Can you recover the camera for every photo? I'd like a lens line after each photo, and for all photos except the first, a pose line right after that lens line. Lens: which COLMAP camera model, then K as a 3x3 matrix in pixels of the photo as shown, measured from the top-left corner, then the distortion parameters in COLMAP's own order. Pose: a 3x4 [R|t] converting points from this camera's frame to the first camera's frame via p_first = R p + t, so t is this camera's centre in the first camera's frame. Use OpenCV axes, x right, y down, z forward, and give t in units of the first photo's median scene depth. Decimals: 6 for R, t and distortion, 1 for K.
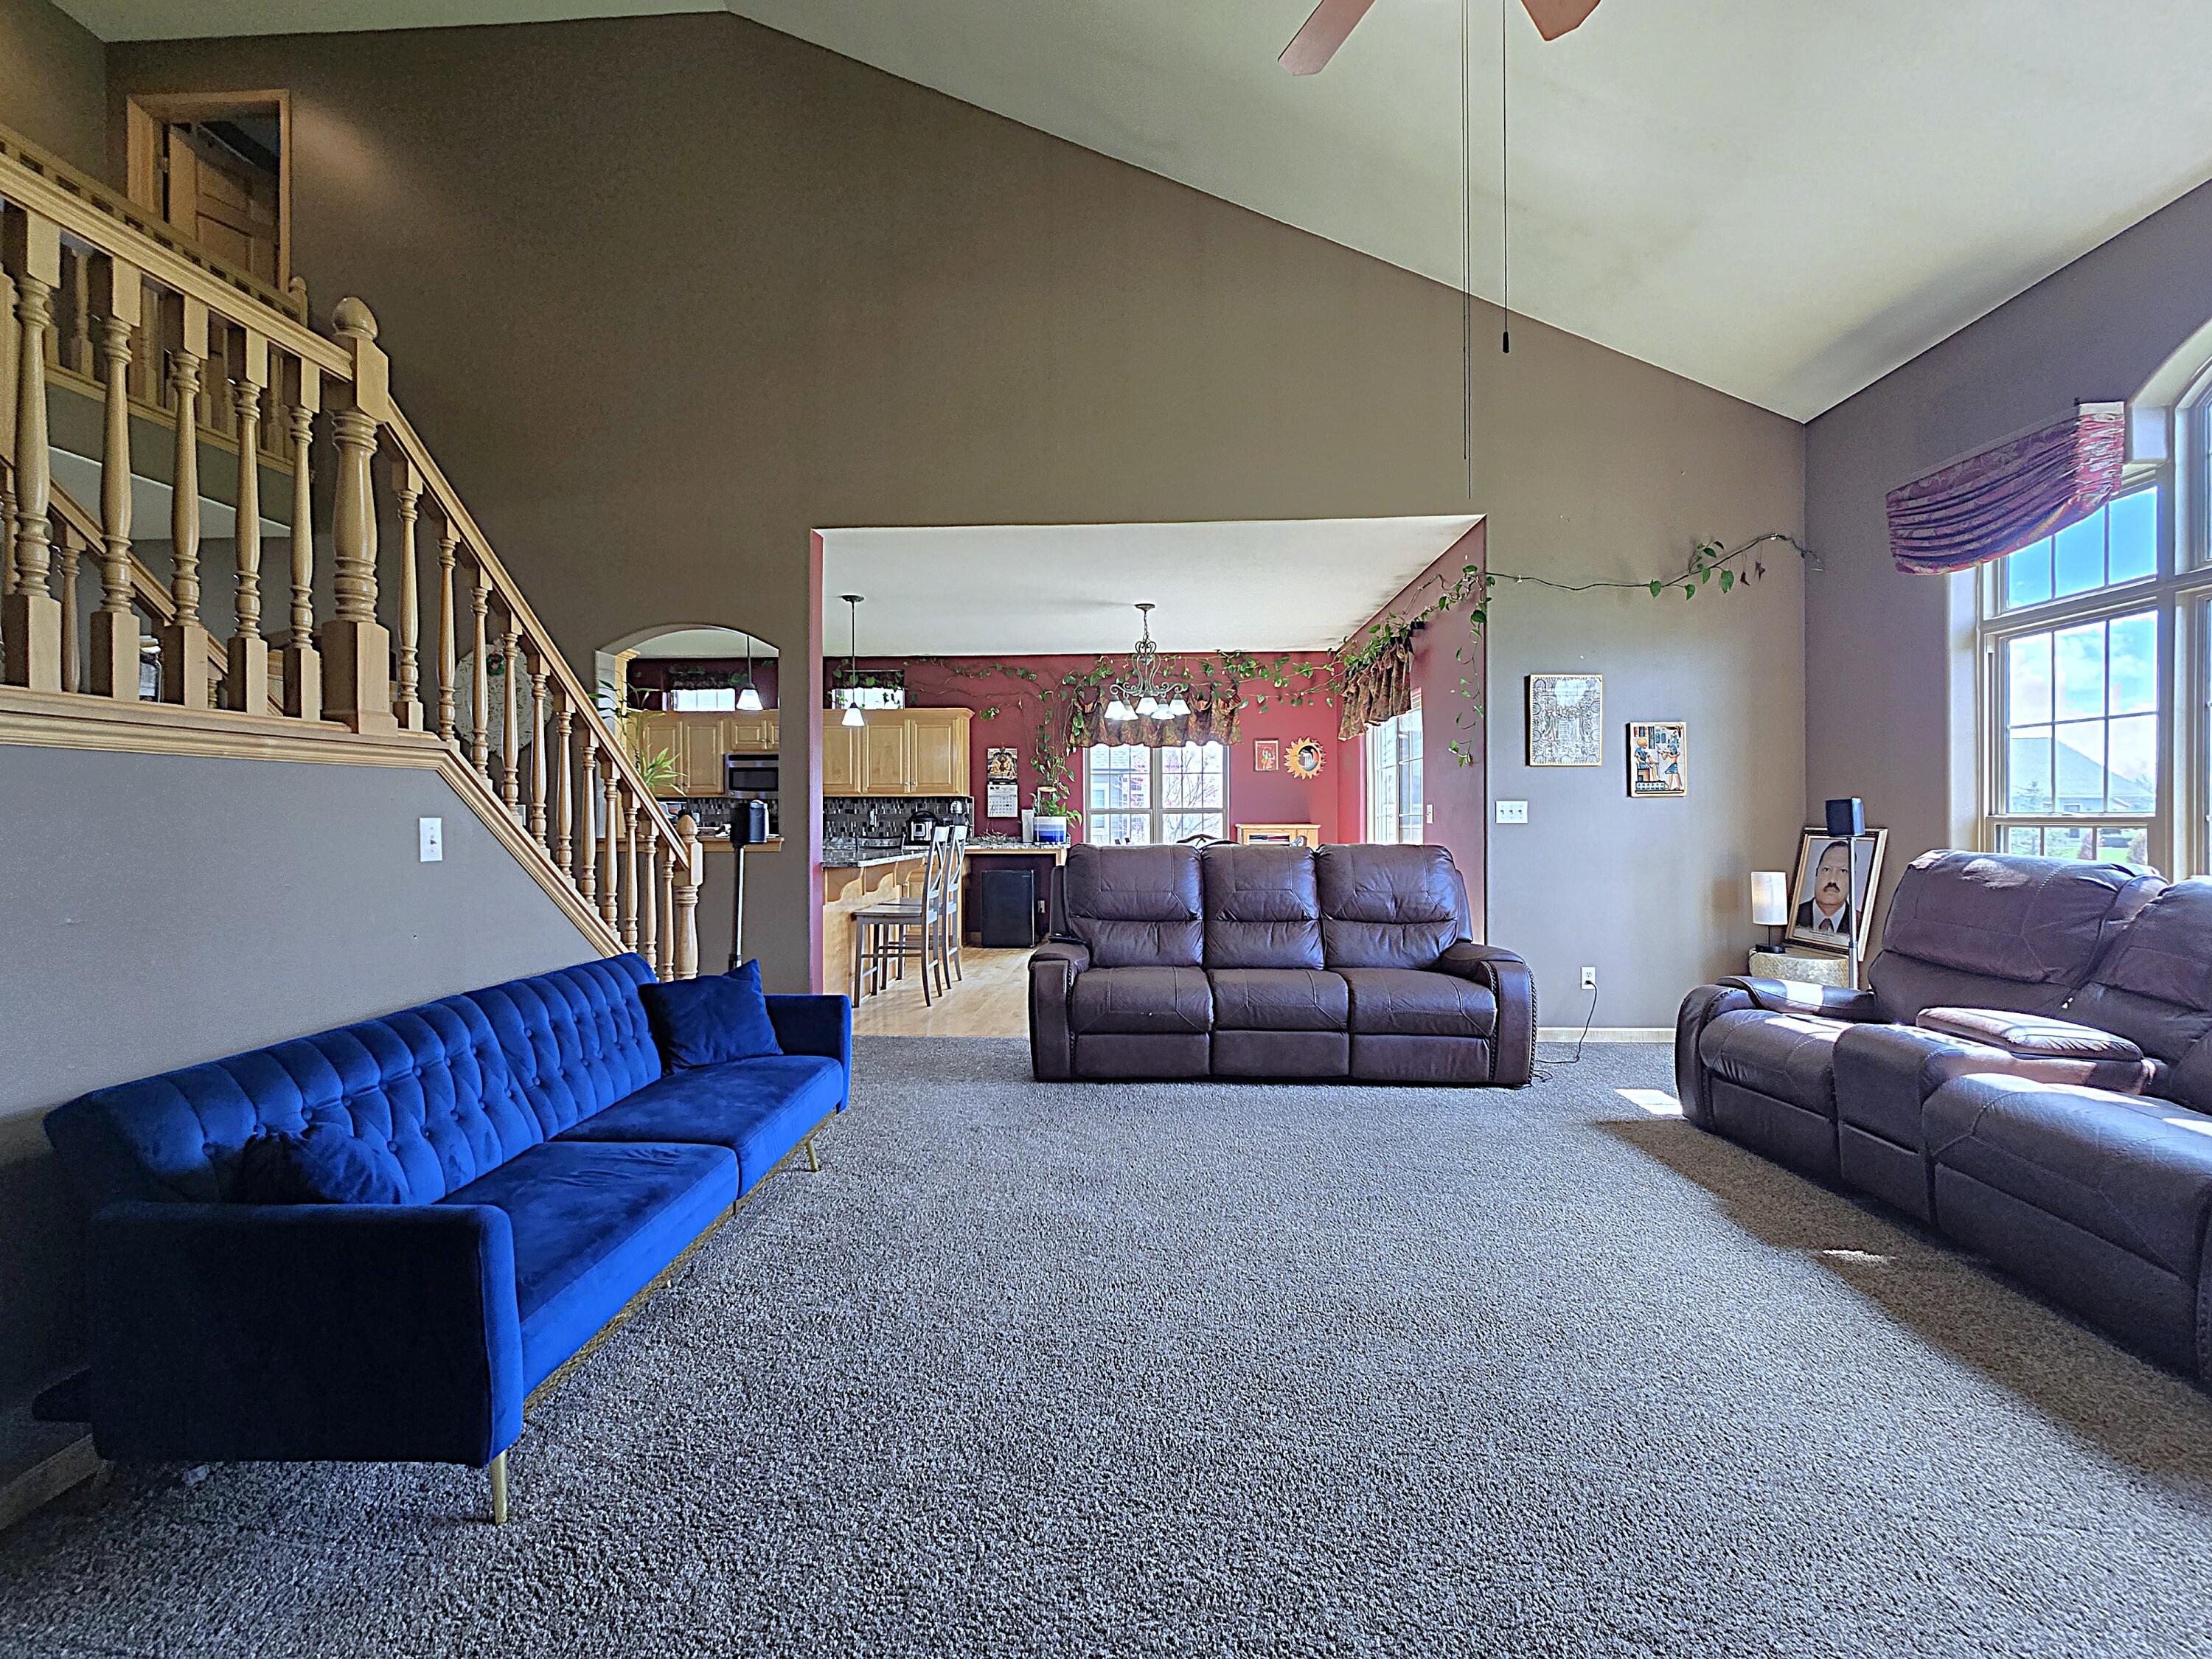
lens RADIAL K [[909.0, 0, 1116.9], [0, 909.0, 821.9], [0, 0, 1]] dist [-0.003608, -0.000125]
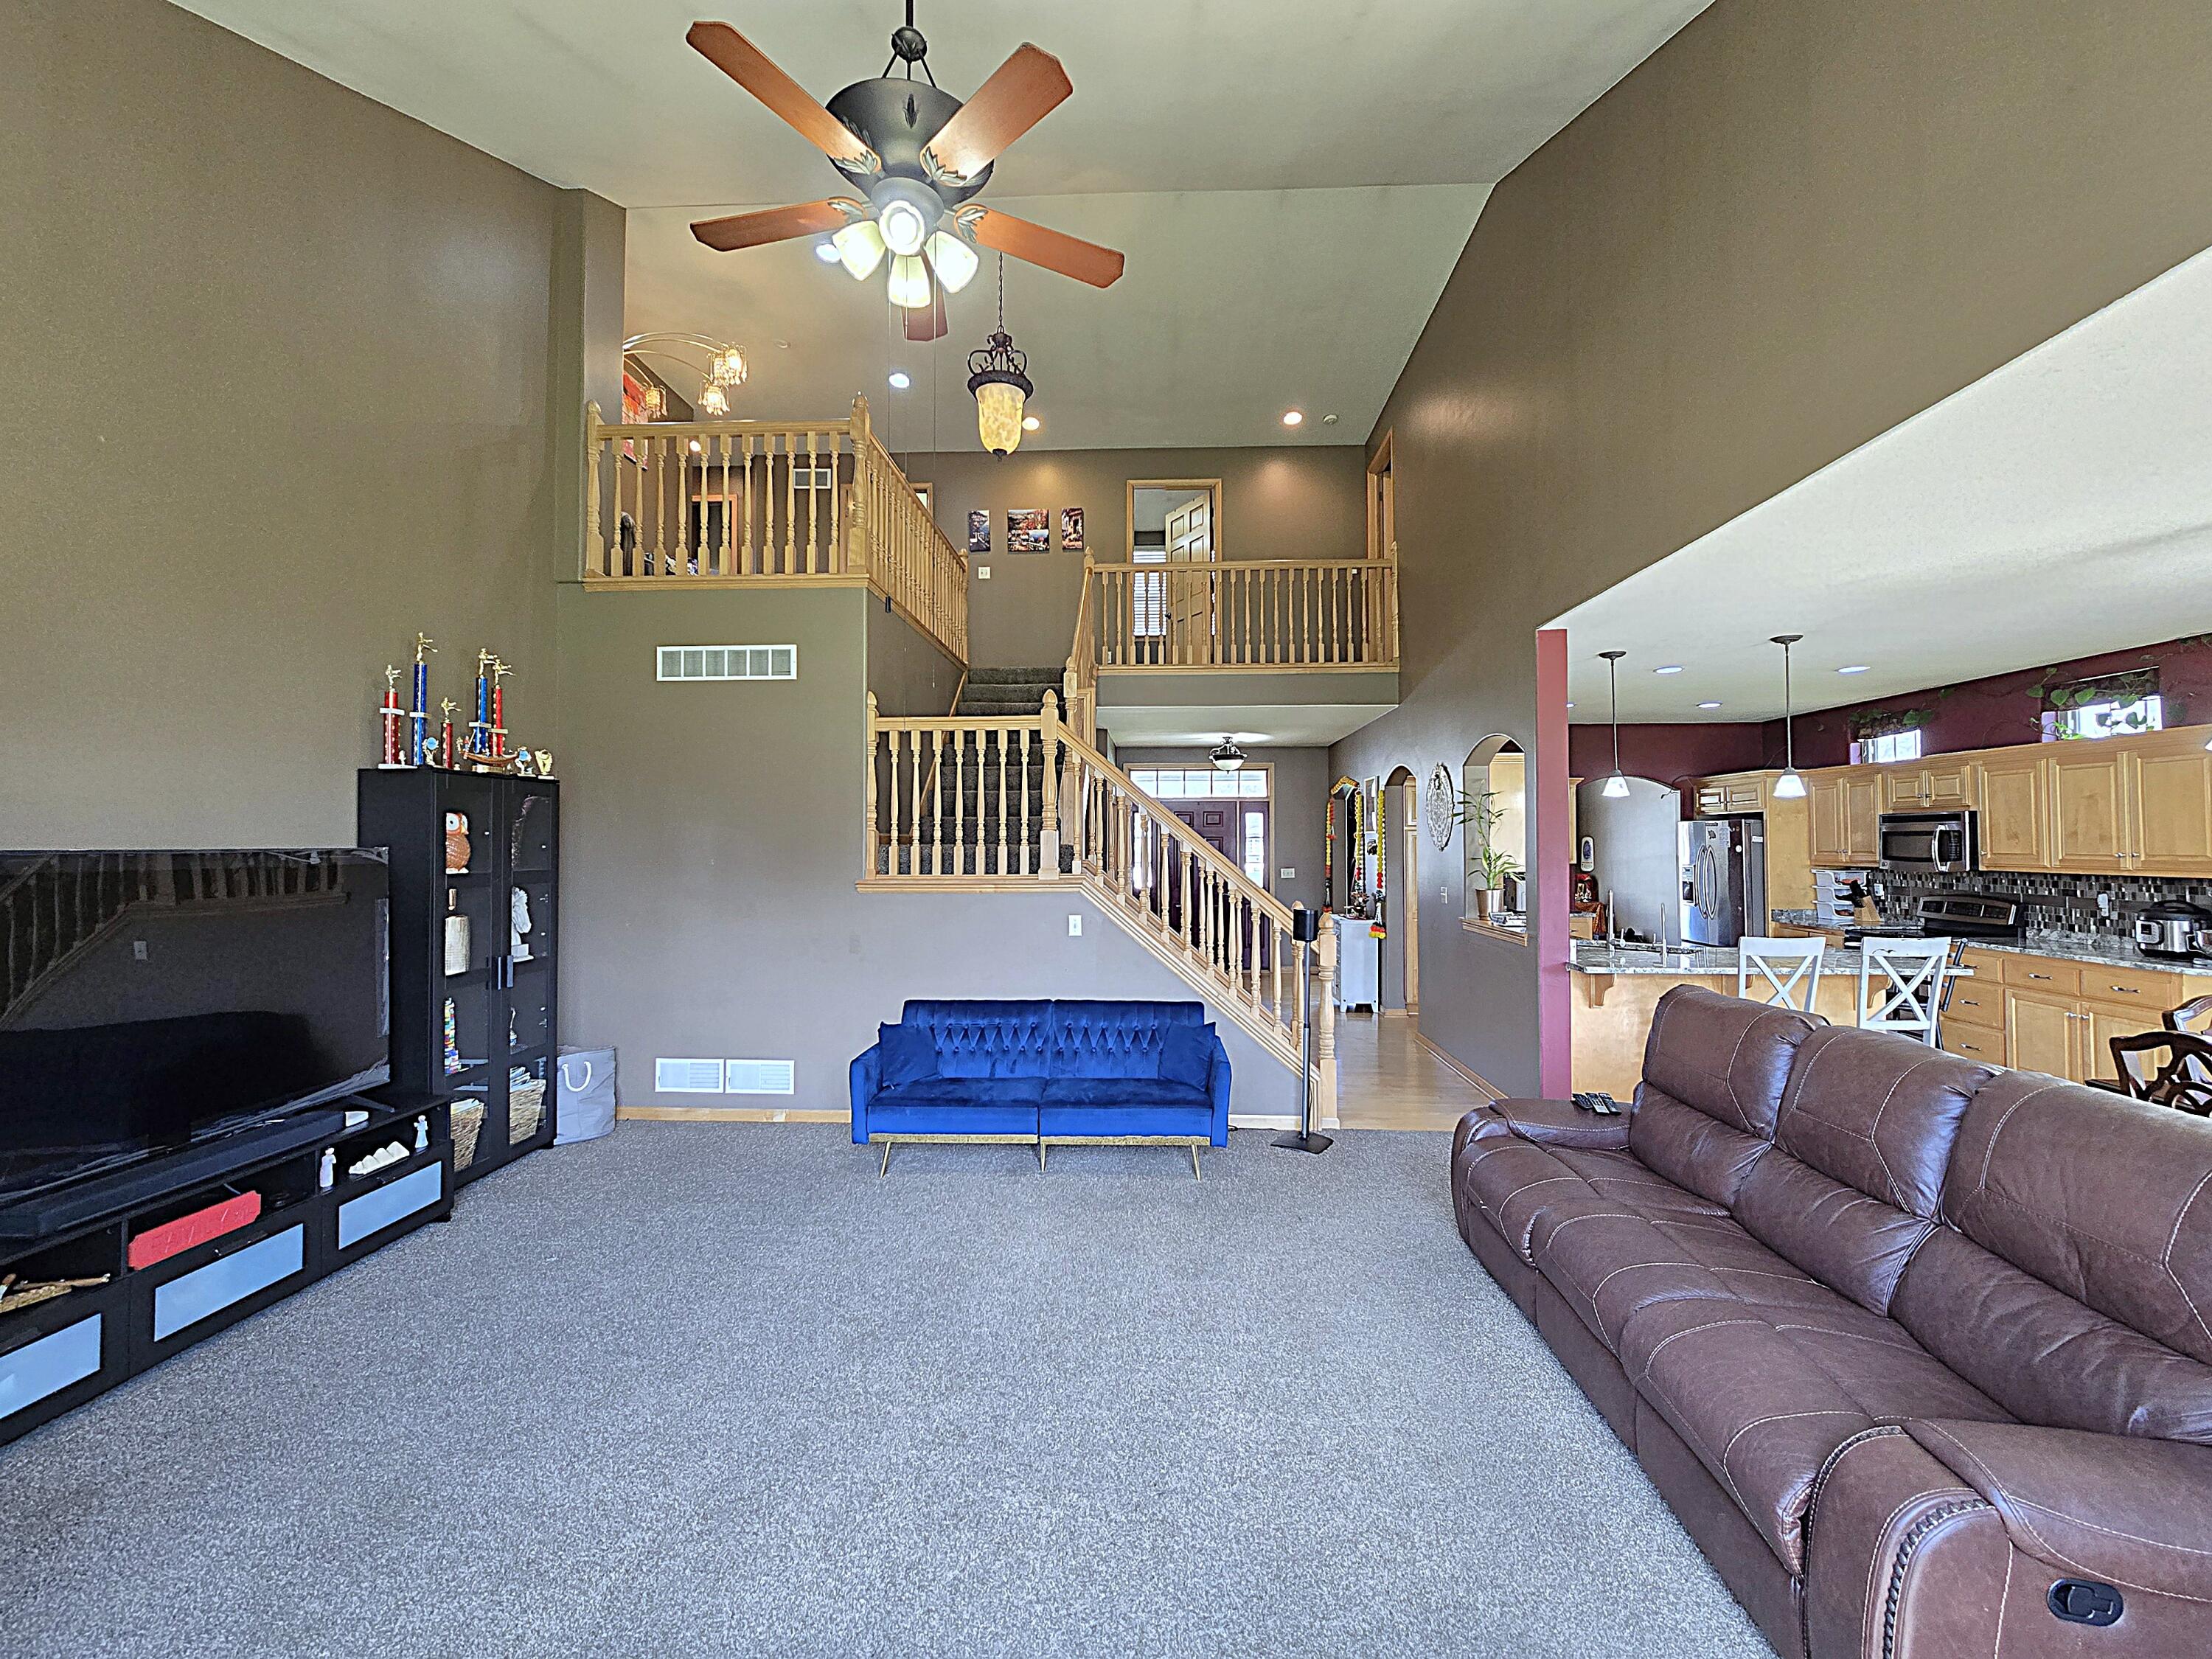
lens RADIAL K [[905.1, 0, 1118.3], [0, 905.1, 822.3], [0, 0, 1]] dist [0.000988, 0.000128]
pose [[-0.000891, -0.018766, -0.999823, 0.715544], [-0.001732, 0.999822, -0.018765, -0.095311], [0.999998, 0.001715, -0.000923, 0.575084]]
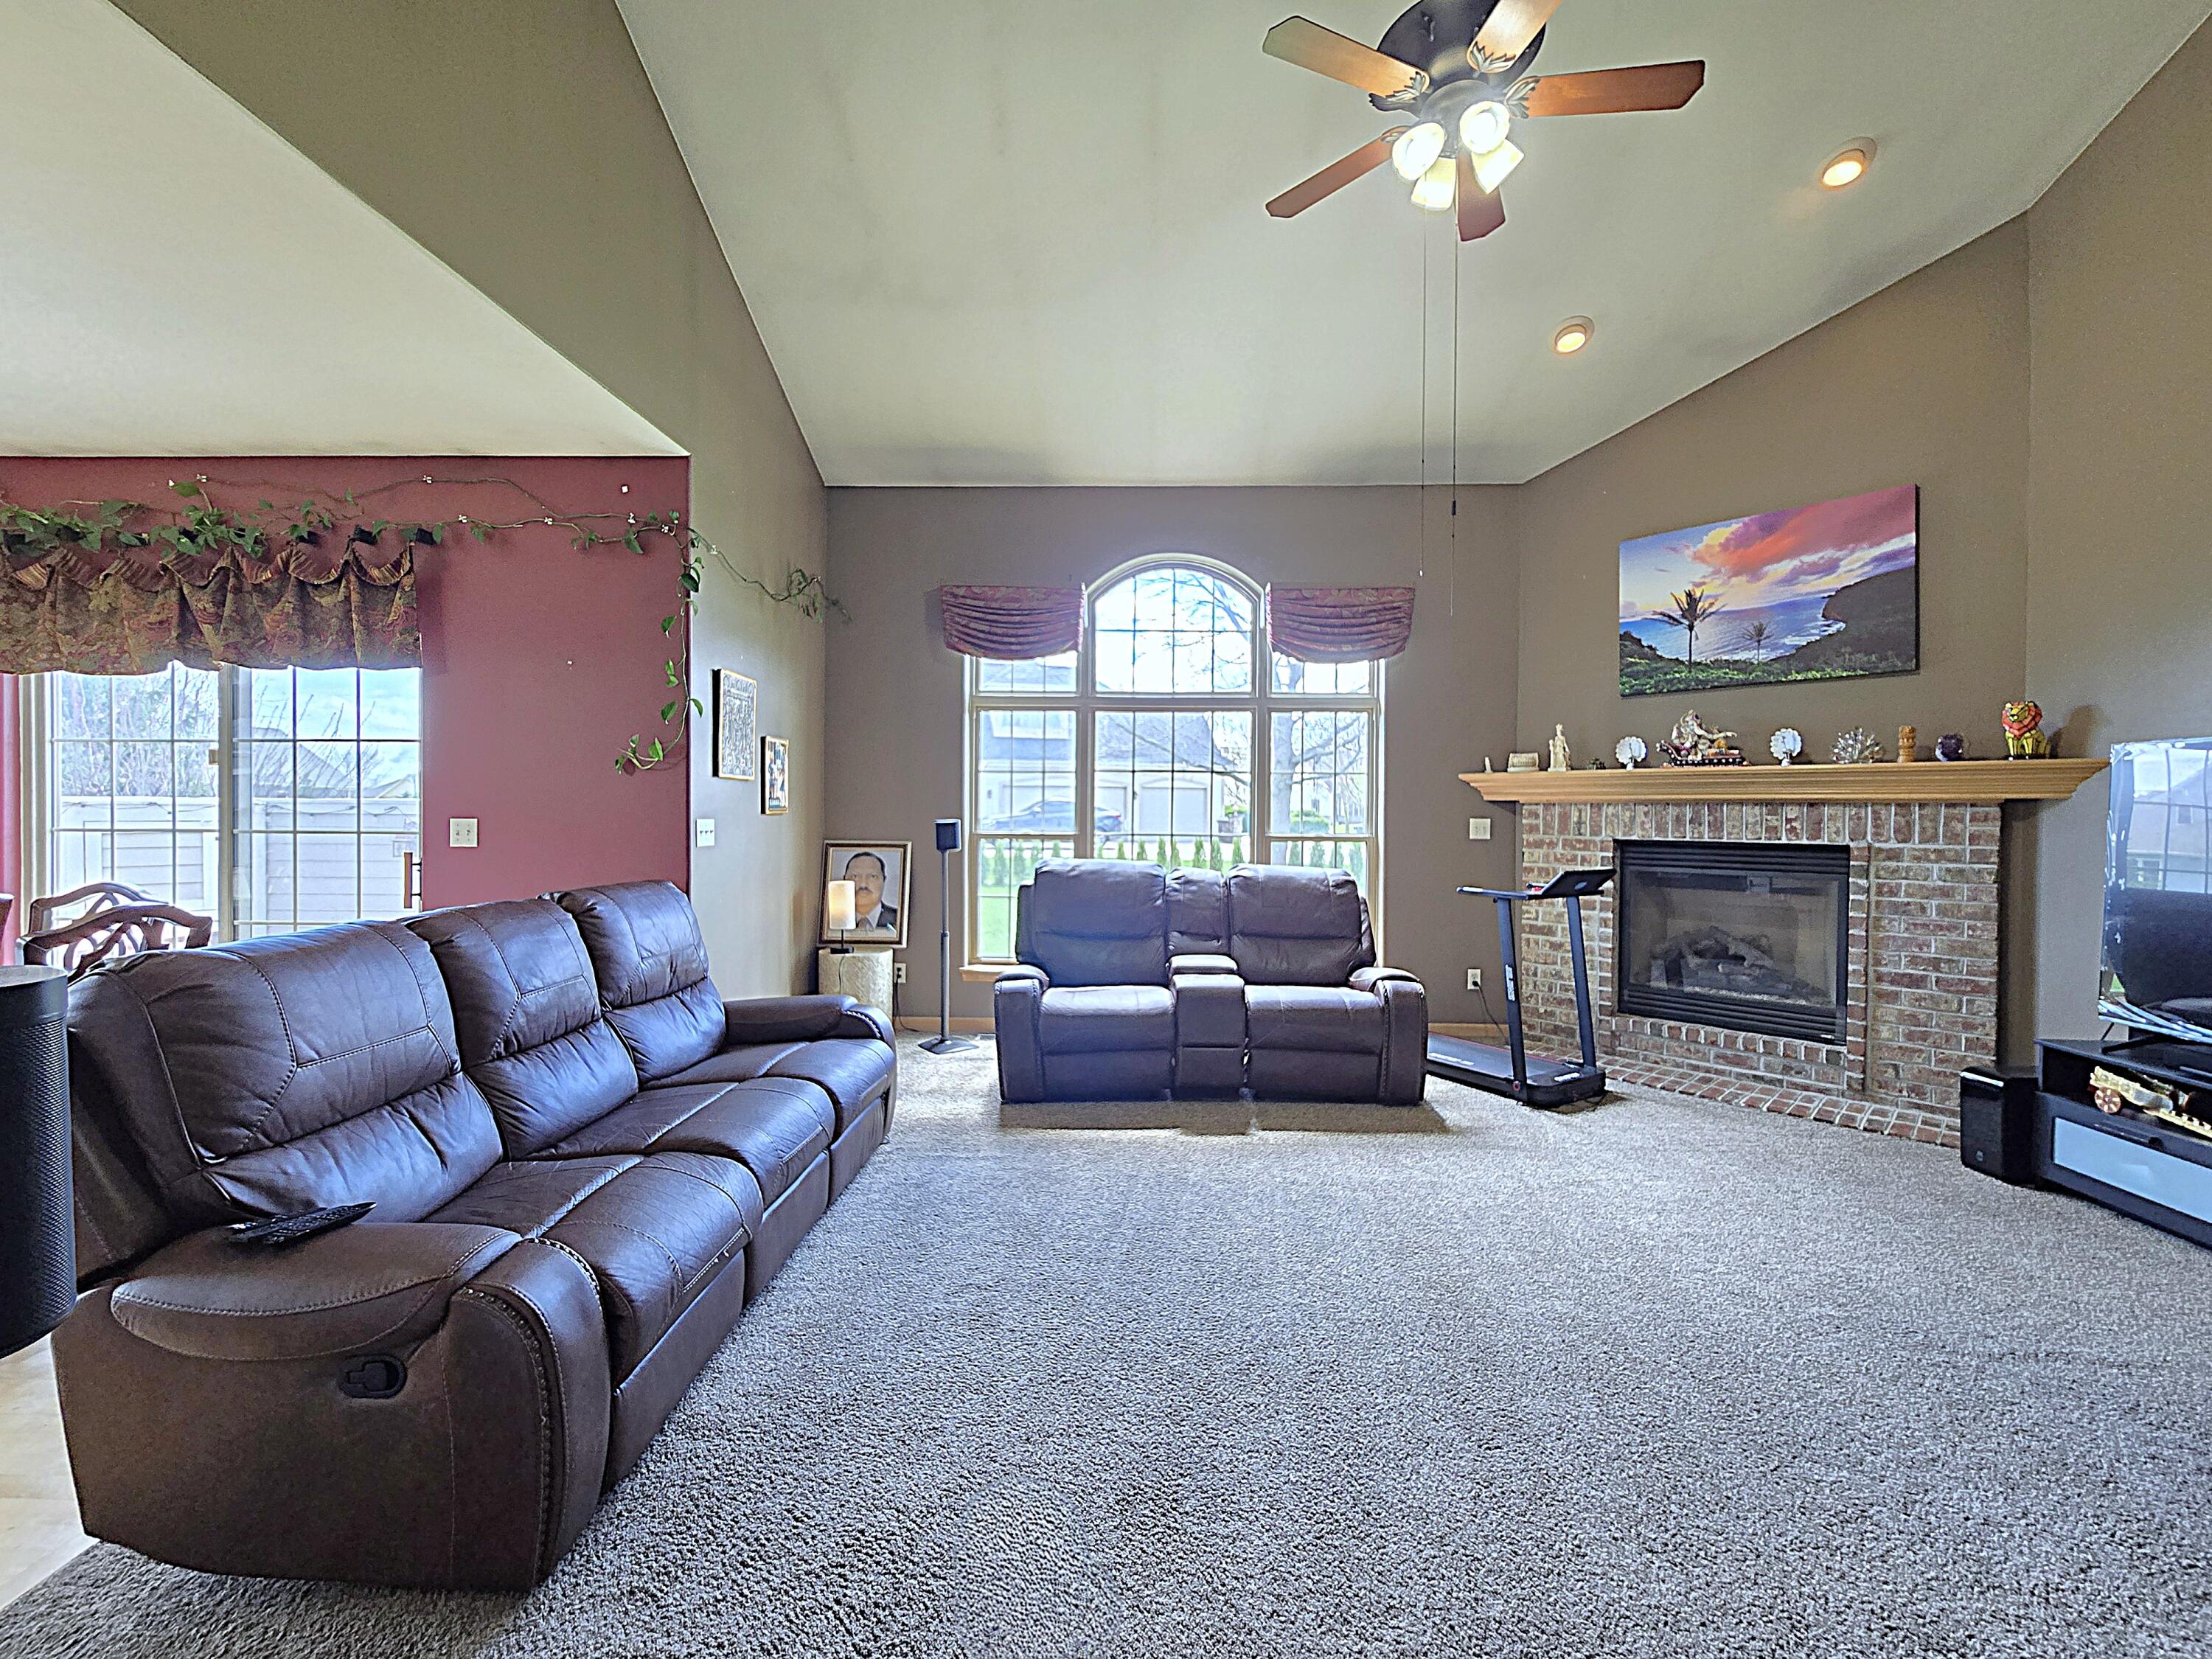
lens RADIAL K [[915.7, 0, 1115.4], [0, 915.7, 817.3], [0, 0, 1]] dist [-0.004590, -0.000340]
pose [[-0.018339, -0.006622, 0.999810, -0.407933], [-0.005082, 0.999966, 0.006530, -0.032869], [-0.999819, -0.004961, -0.018372, 0.669183]]
